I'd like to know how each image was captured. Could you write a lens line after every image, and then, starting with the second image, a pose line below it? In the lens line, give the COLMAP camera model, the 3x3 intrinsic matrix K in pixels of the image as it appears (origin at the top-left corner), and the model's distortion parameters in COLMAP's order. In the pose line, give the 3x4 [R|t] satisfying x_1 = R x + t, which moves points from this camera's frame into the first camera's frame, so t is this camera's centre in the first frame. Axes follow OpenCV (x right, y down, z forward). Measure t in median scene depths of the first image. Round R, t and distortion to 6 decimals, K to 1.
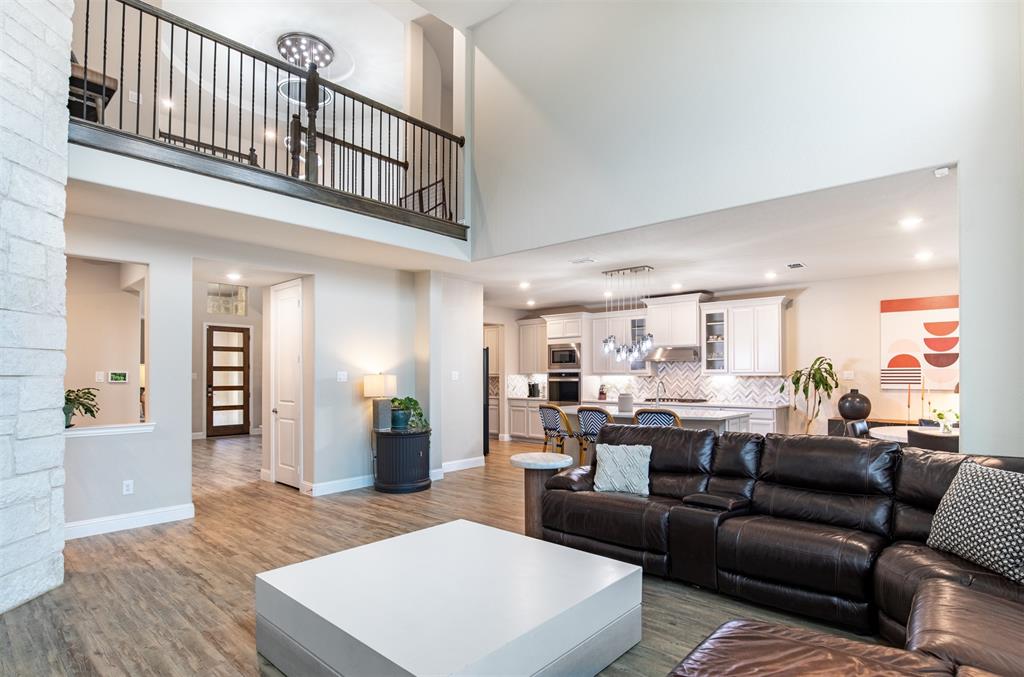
lens RADIAL K [[517.2, 0, 528.8], [0, 517.2, 370.5], [0, 0, 1]] dist [-0.031454, -0.001608]
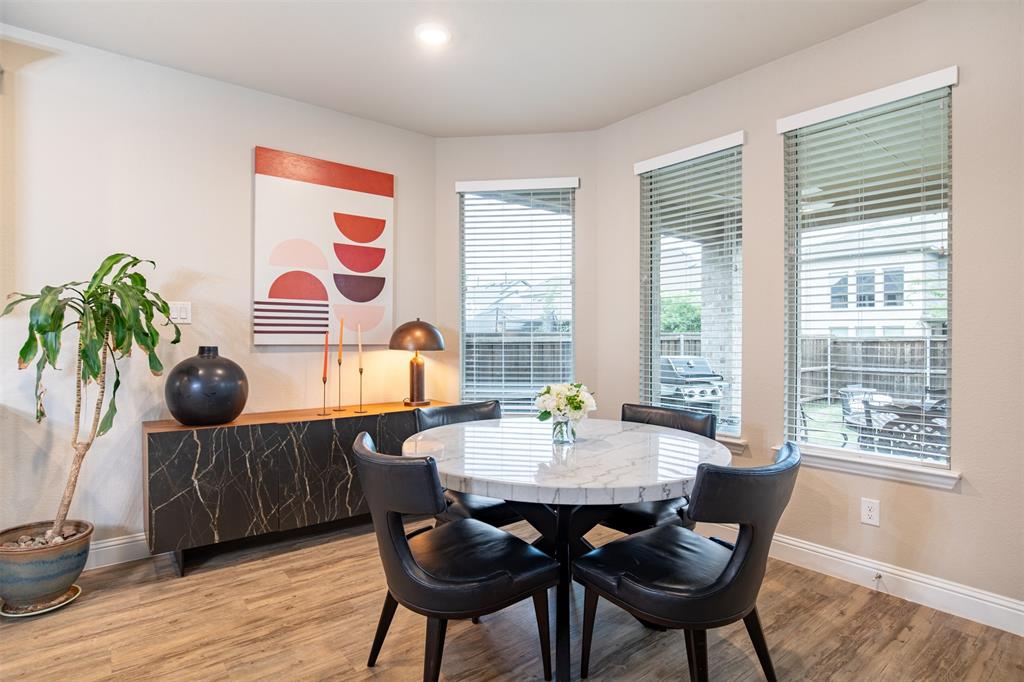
lens RADIAL K [[535.5, 0, 518.2], [0, 535.5, 345.9], [0, 0, 1]] dist [-0.022307, 0.000662]
pose [[0.188176, -0.010382, 0.982080, 0.275188], [-0.009849, 0.999874, 0.012457, 0.028356], [-0.982086, -0.012016, 0.188050, 0.675864]]
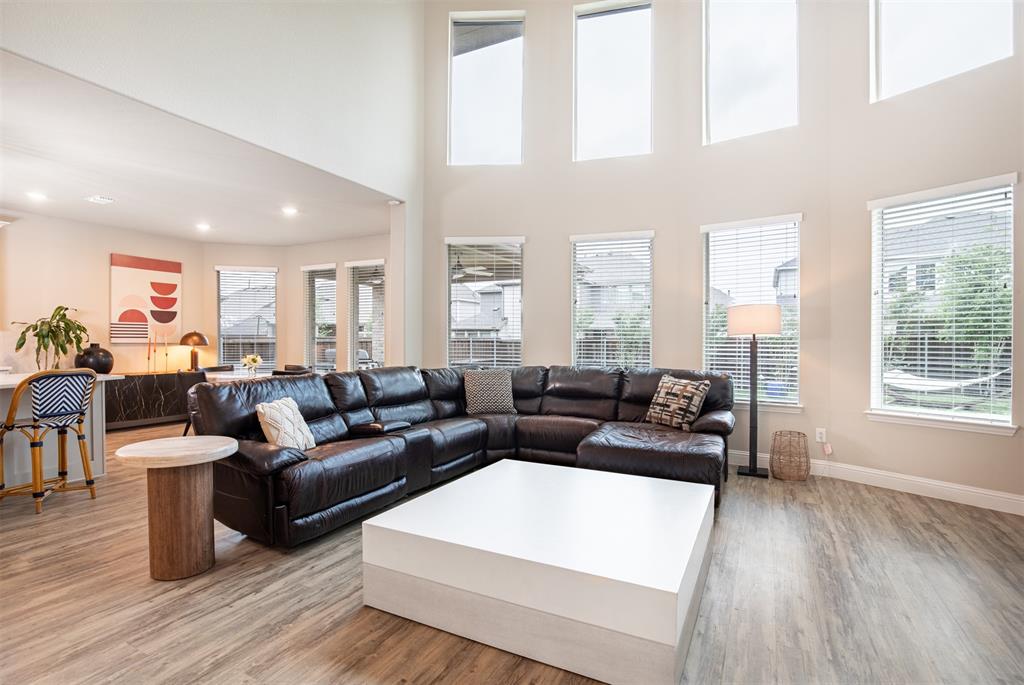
lens RADIAL K [[487.0, 0, 503.9], [0, 487.0, 347.7], [0, 0, 1]] dist [-0.031068, 0.005921]
pose [[-0.216252, -0.012670, 0.976255, -0.366087], [-0.011478, 0.999880, 0.010434, 0.026245], [-0.976270, -0.008949, -0.216372, 0.452029]]
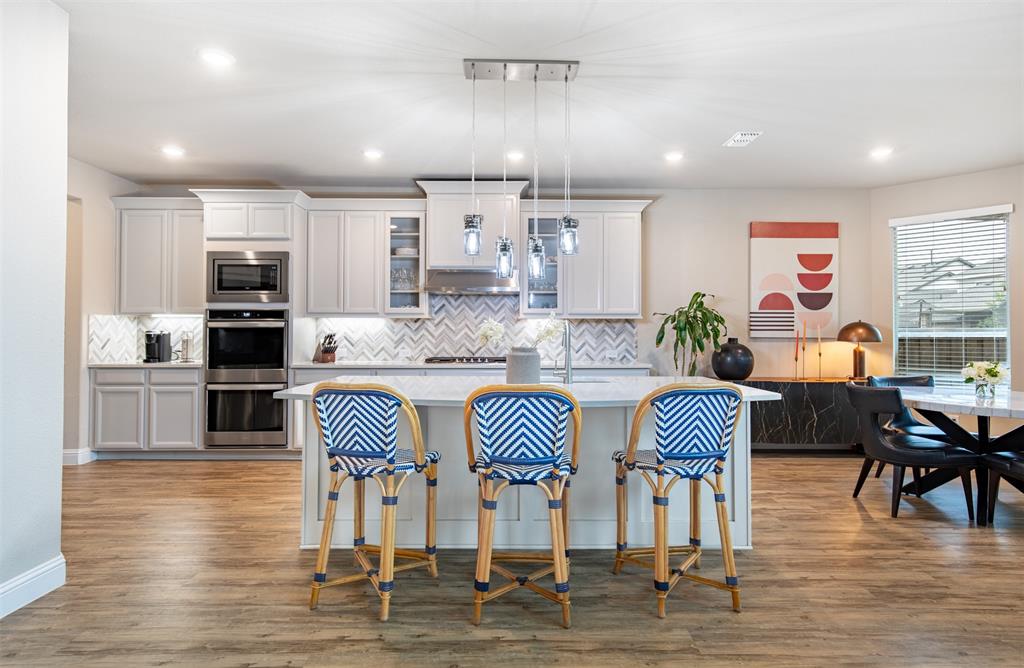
lens RADIAL K [[544.9, 0, 515.0], [0, 544.9, 324.0], [0, 0, 1]] dist [0.013139, 0.005317]
pose [[0.758780, 0.013995, 0.651197, -0.105918], [-0.010130, 0.999902, -0.009685, 0.026992], [-0.651268, 0.000752, 0.758847, 0.598936]]
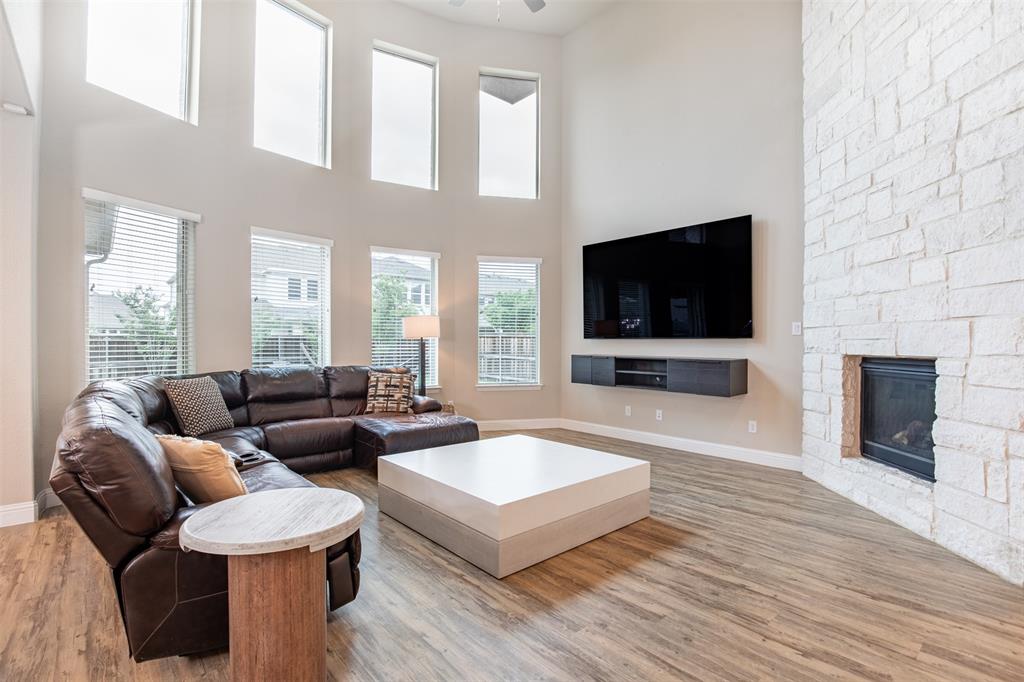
lens RADIAL K [[487.0, 0, 502.3], [0, 487.0, 343.8], [0, 0, 1]] dist [-0.031068, 0.005921]
pose [[-0.986666, -0.003252, 0.162728, -0.117027], [-0.004387, 0.999968, -0.006617, 0.028404], [-0.162701, -0.007243, -0.986649, 0.798139]]
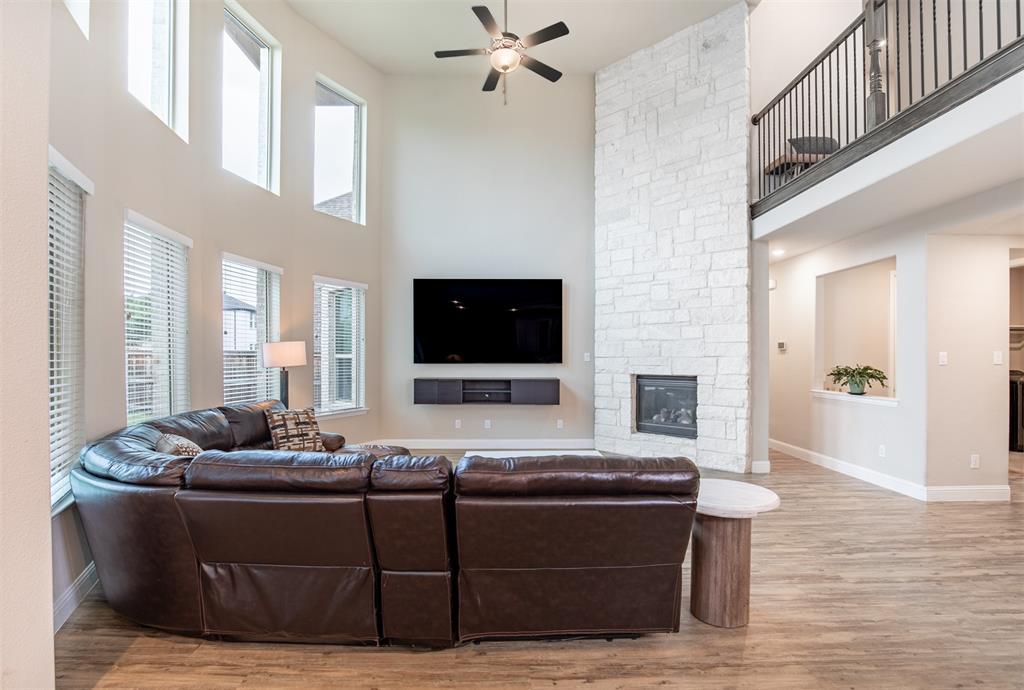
lens RADIAL K [[490.4, 0, 503.5], [0, 490.4, 361.1], [0, 0, 1]] dist [-0.035234, 0.006463]
pose [[-0.762165, 0.009510, -0.647313, 0.358416], [0.007660, 0.999955, 0.005672, 0.005063], [0.647337, -0.000635, -0.762203, 0.765835]]
